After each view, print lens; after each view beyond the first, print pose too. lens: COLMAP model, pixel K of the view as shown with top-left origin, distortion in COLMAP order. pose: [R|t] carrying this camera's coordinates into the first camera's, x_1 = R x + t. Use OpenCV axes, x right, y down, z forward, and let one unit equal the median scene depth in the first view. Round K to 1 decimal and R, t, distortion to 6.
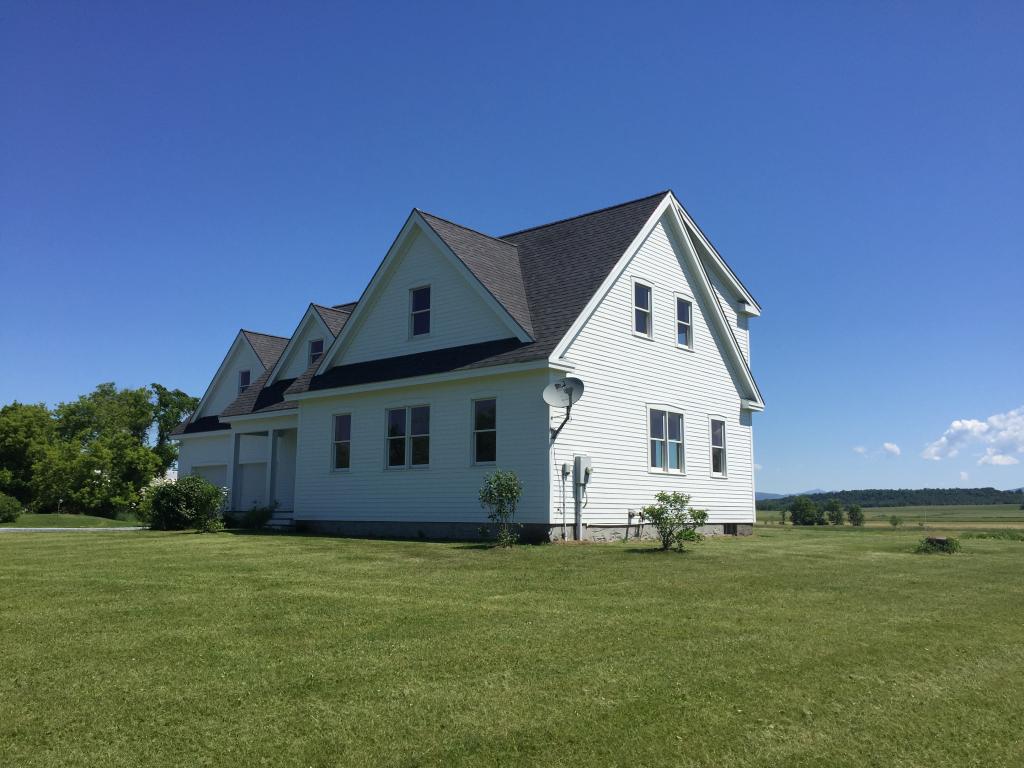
lens RADIAL K [[880.8, 0, 512.0], [0, 880.8, 384.0], [0, 0, 1]] dist [0.003664, 0.002699]
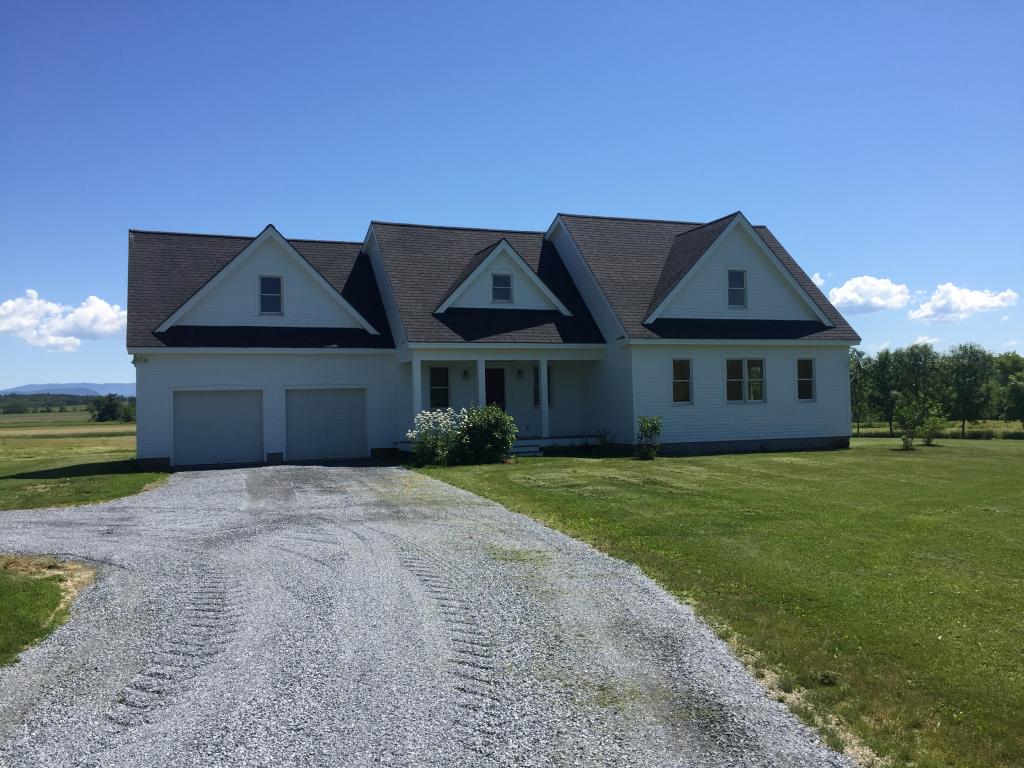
lens RADIAL K [[880.8, 0, 512.0], [0, 880.8, 384.0], [0, 0, 1]] dist [0.003664, 0.002699]
pose [[0.450918, -0.007656, 0.892533, -1.507771], [-0.111339, 0.991670, 0.064757, 0.015906], [-0.885594, -0.128574, 0.446309, 0.686505]]
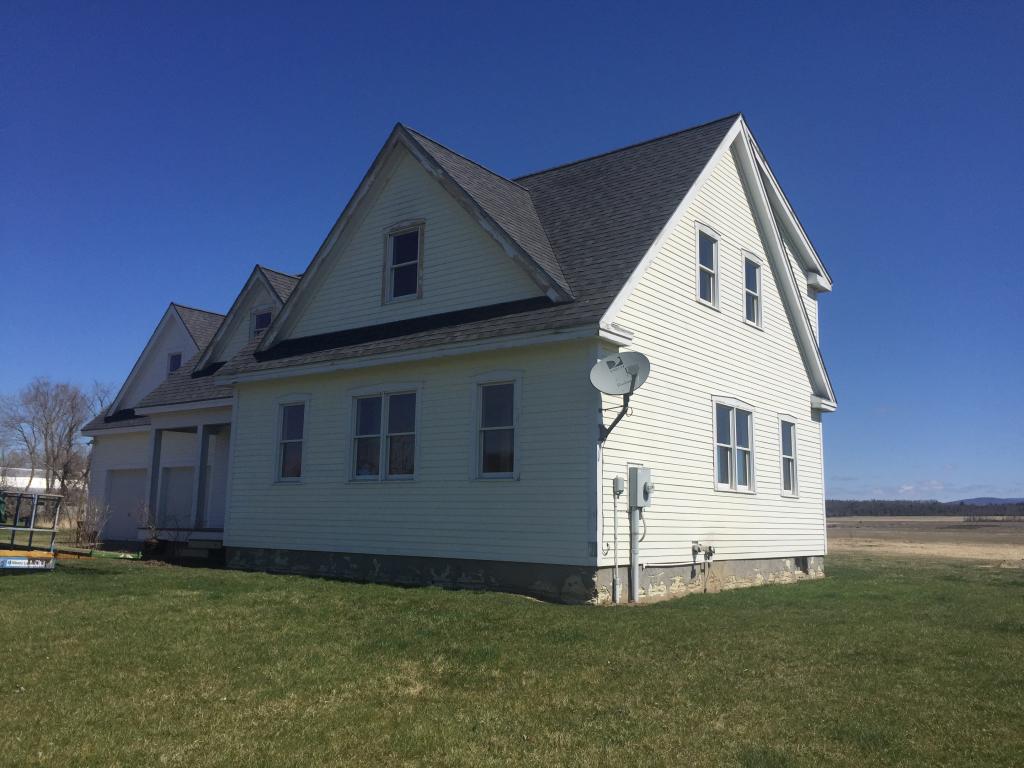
lens RADIAL K [[880.8, 0, 512.0], [0, 880.8, 384.0], [0, 0, 1]] dist [0.003664, 0.002699]
pose [[0.998568, 0.021089, 0.049167, -0.049035], [-0.020749, 0.999757, -0.007410, 0.020878], [-0.049311, 0.006379, 0.998763, 0.271416]]
